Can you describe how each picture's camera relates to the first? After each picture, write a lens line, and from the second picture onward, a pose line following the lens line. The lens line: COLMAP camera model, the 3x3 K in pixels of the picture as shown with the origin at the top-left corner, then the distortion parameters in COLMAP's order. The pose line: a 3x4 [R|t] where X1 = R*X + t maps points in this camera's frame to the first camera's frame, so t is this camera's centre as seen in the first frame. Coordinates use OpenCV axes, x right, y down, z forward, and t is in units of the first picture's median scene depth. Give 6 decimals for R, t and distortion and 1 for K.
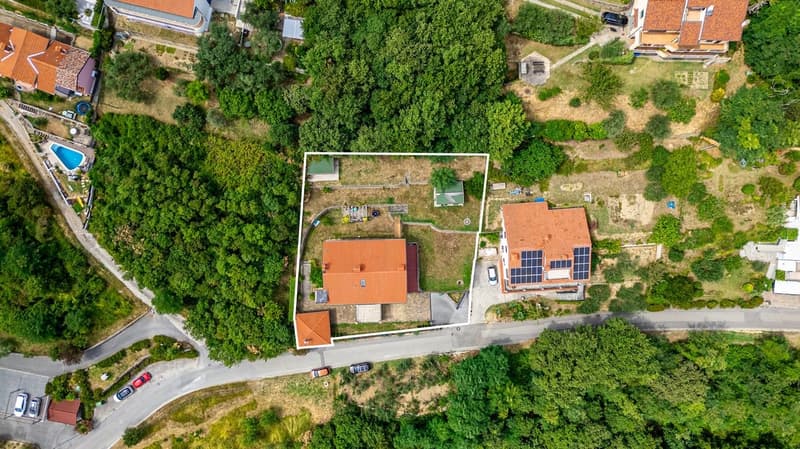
lens RADIAL K [[562.9, 0, 400.0], [0, 562.9, 225.3], [0, 0, 1]] dist [0.032039, -0.028154]
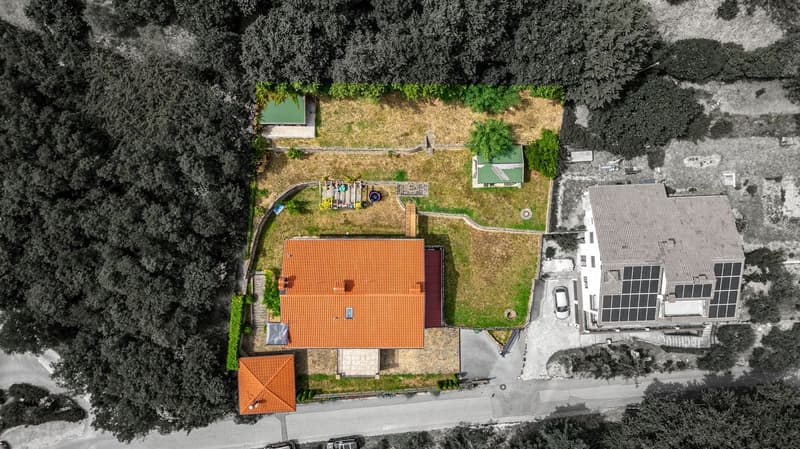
lens RADIAL K [[562.9, 0, 400.8], [0, 562.9, 222.5], [0, 0, 1]] dist [0.032039, -0.028154]
pose [[0.999517, 0.029308, -0.010300, -0.008797], [-0.029466, 0.999446, -0.015501, 0.016238], [0.009840, 0.015797, 0.999827, 0.396500]]
